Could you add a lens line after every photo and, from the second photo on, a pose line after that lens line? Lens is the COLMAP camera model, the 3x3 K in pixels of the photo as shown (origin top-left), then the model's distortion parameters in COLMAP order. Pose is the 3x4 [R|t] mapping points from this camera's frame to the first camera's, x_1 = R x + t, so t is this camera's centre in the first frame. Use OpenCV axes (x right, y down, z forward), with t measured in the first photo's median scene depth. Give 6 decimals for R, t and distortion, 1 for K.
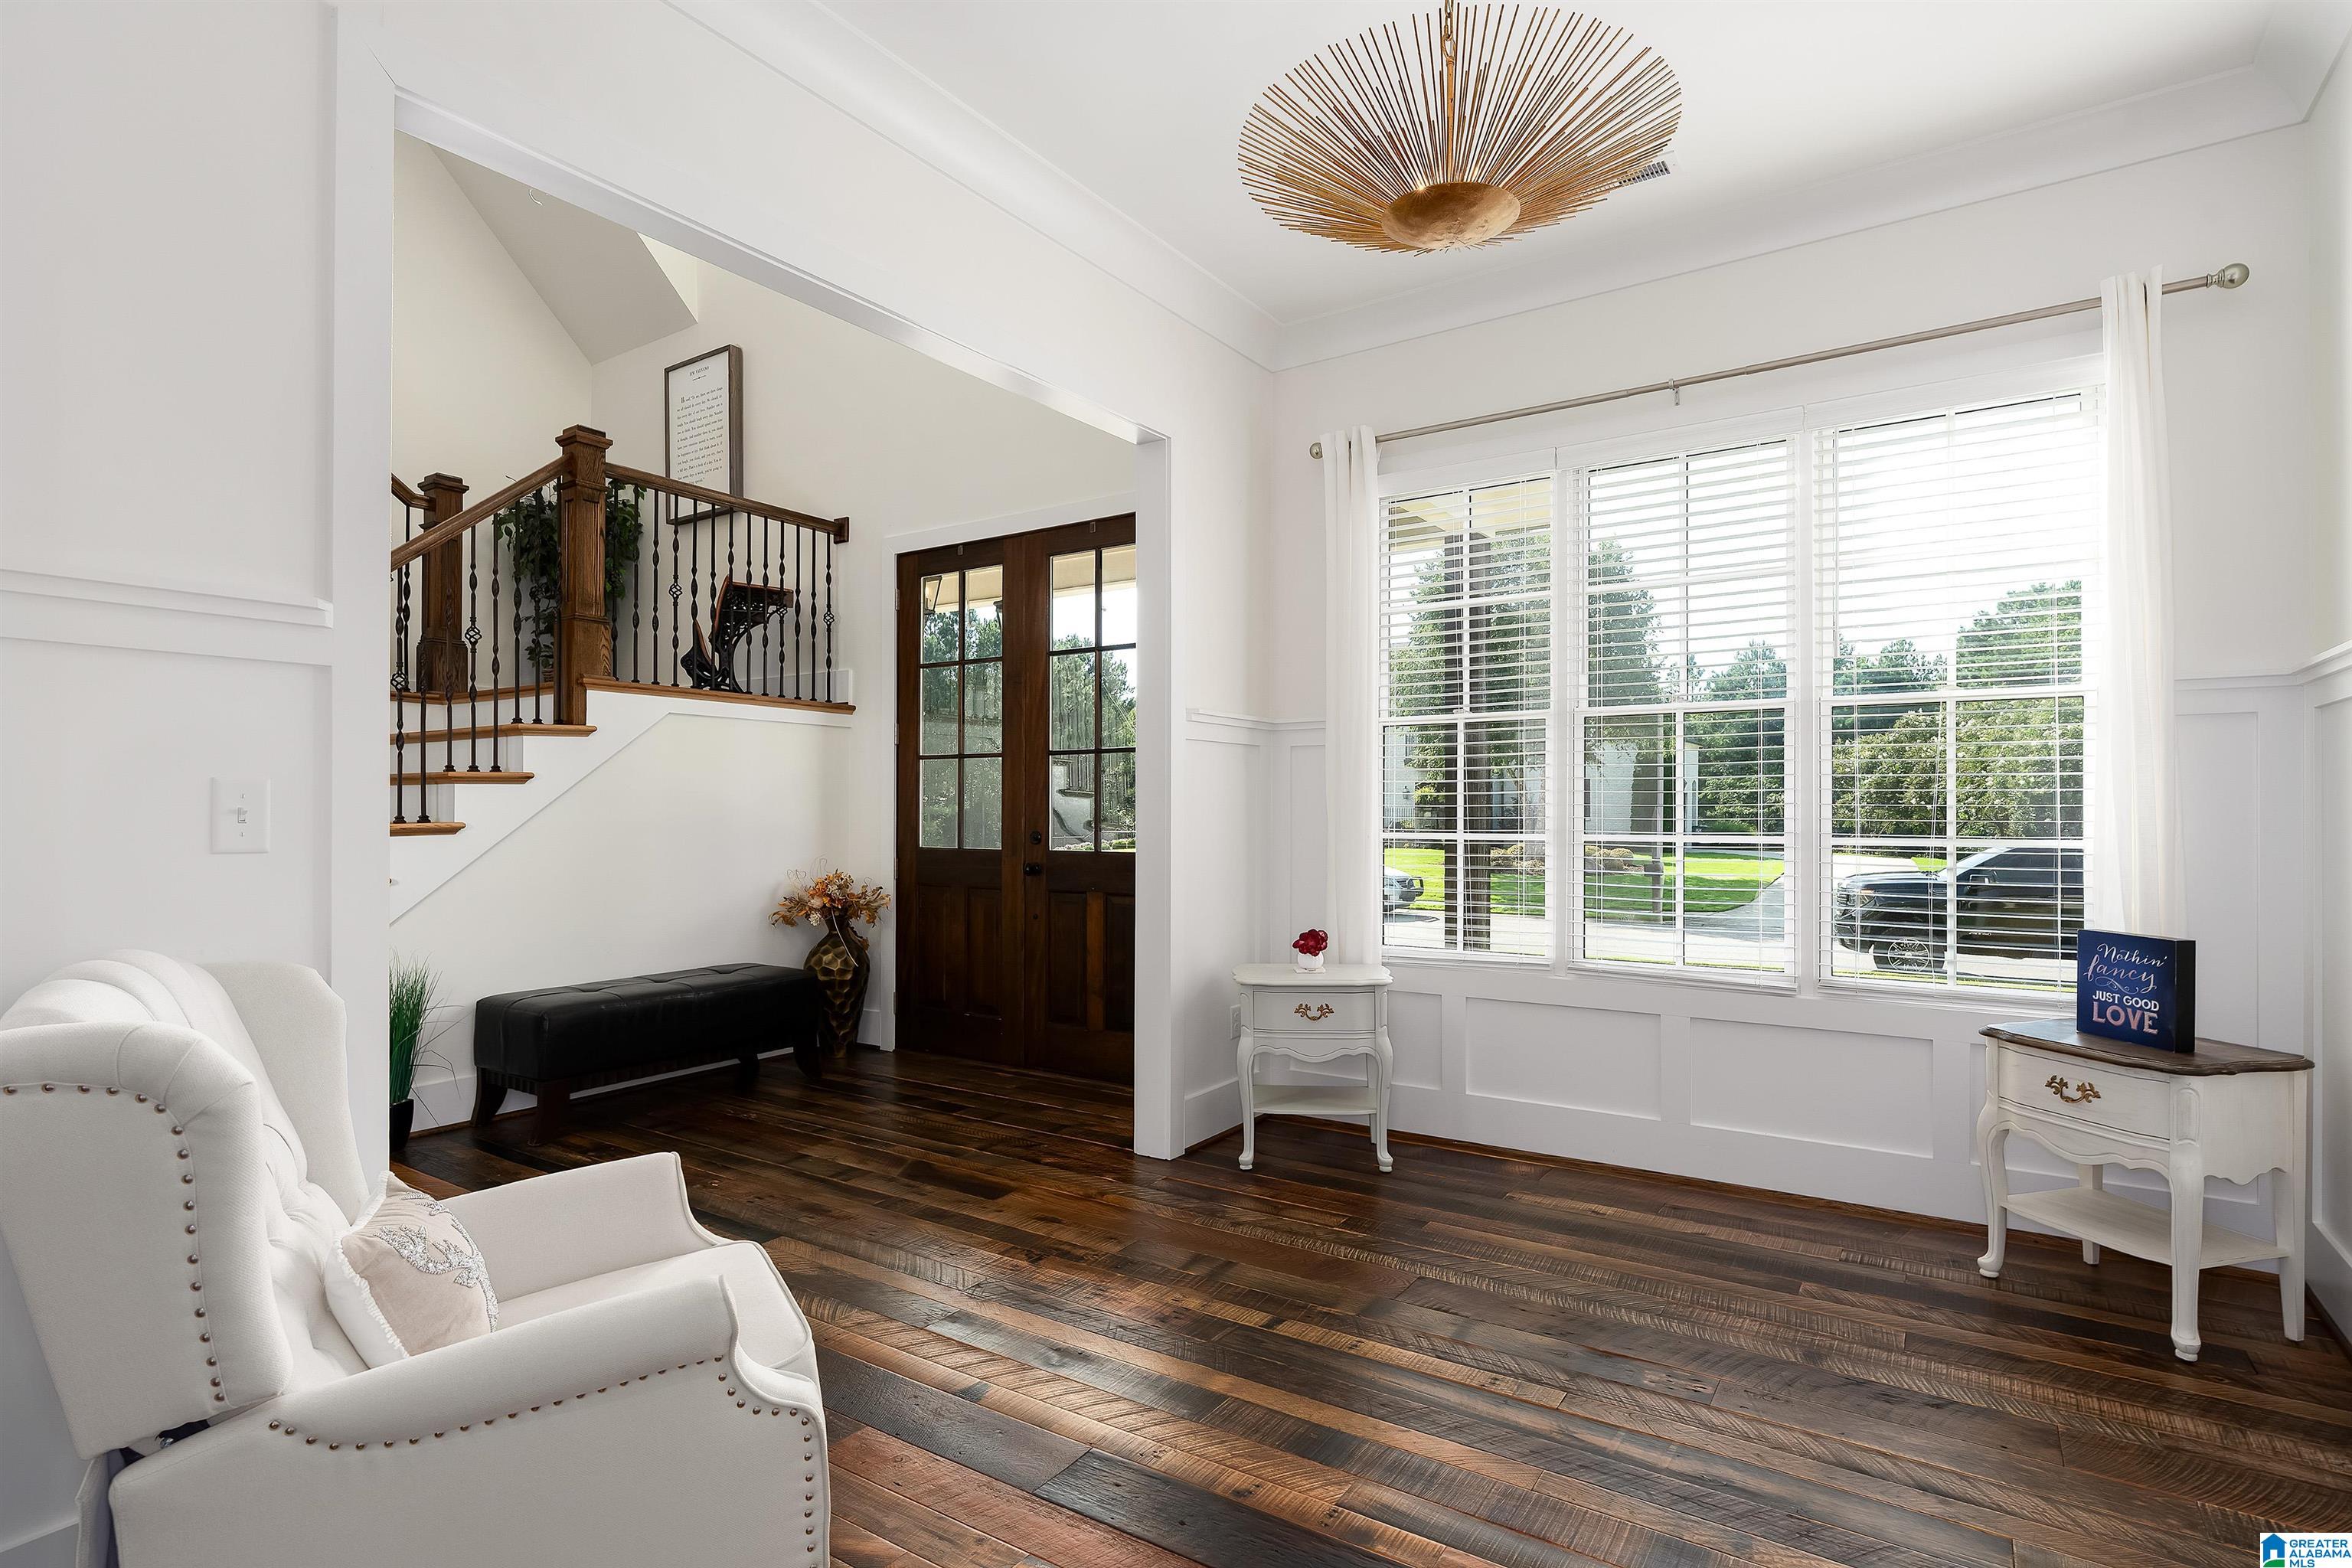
lens RADIAL K [[1217.6, 0, 1170.0], [0, 1217.6, 809.5], [0, 0, 1]] dist [-0.001058, 0.000588]
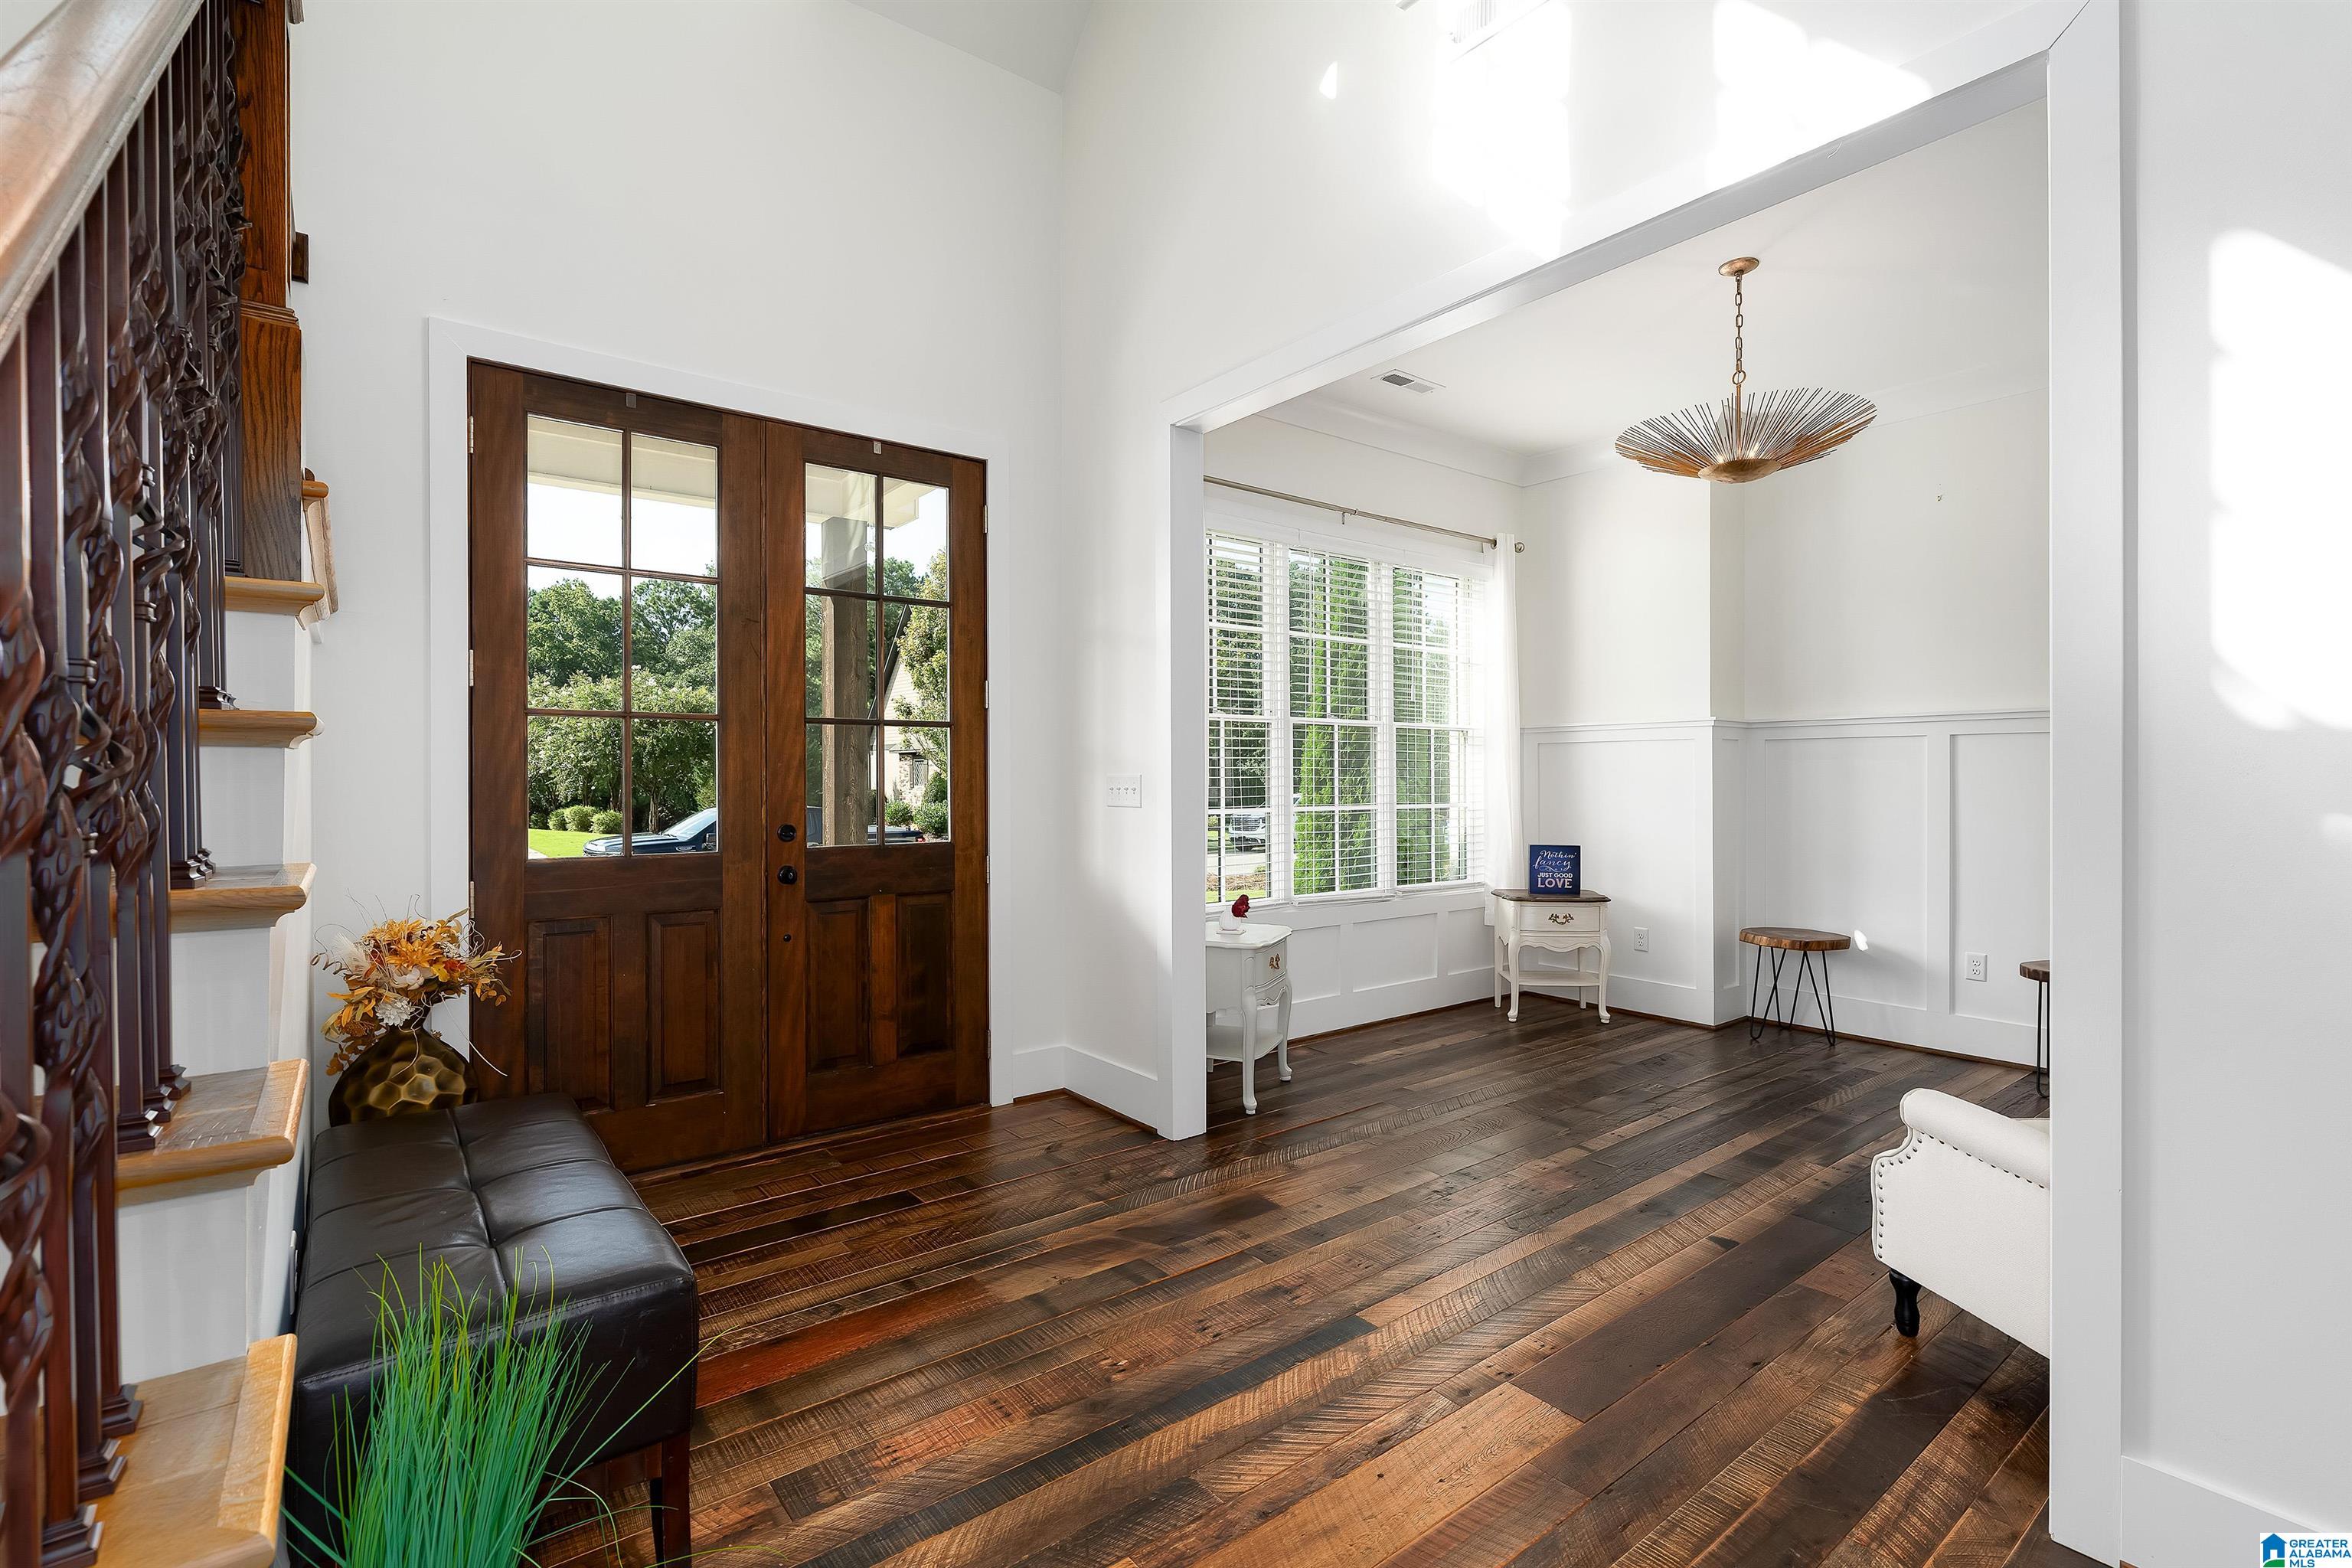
lens RADIAL K [[1066.8, 0, 1185.8], [0, 1066.8, 784.9], [0, 0, 1]] dist [0.000974, 0.000045]
pose [[0.289078, -0.001054, 0.957305, -0.682191], [0.005339, 0.999986, -0.000511, -0.004880], [-0.957291, 0.005259, 0.289079, 0.589402]]
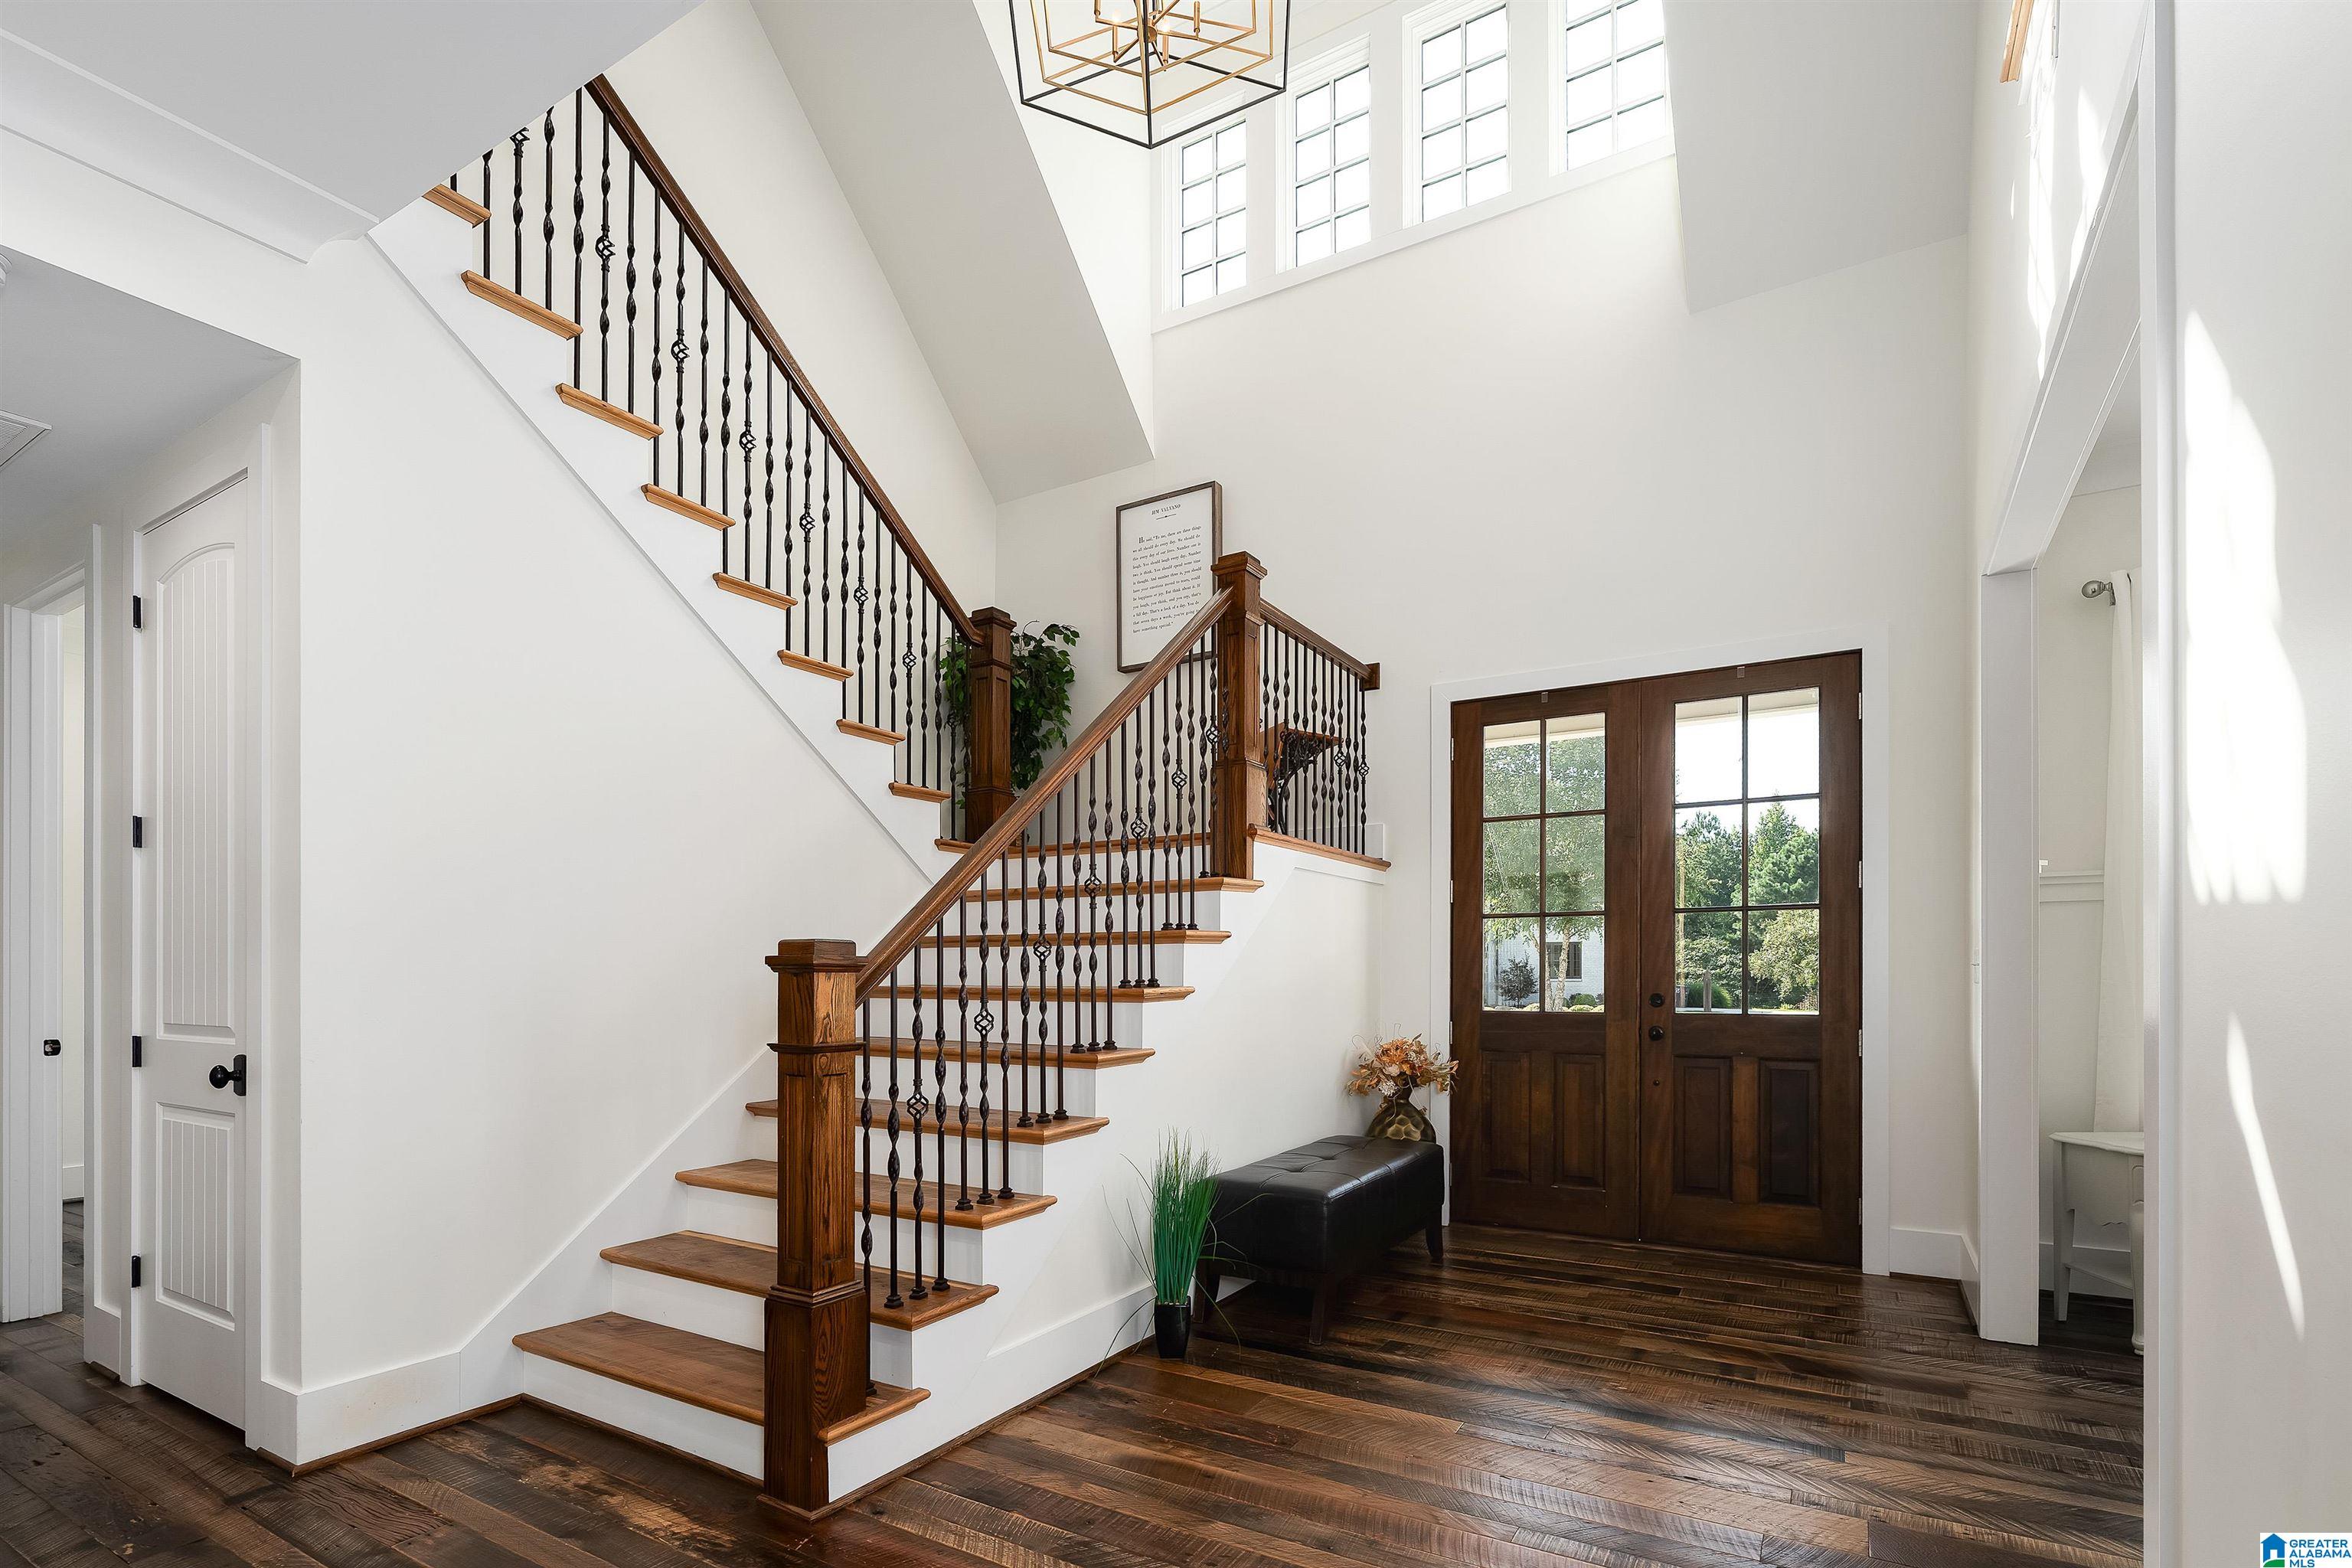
lens RADIAL K [[1163.4, 0, 1152.0], [0, 1163.4, 975.1], [0, 0, 1]] dist [-0.001985, 0.000240]
pose [[0.998100, -0.000851, 0.061602, -0.572434], [0.000625, 0.999993, 0.003694, -0.000093], [-0.061605, -0.003648, 0.998094, 0.121466]]
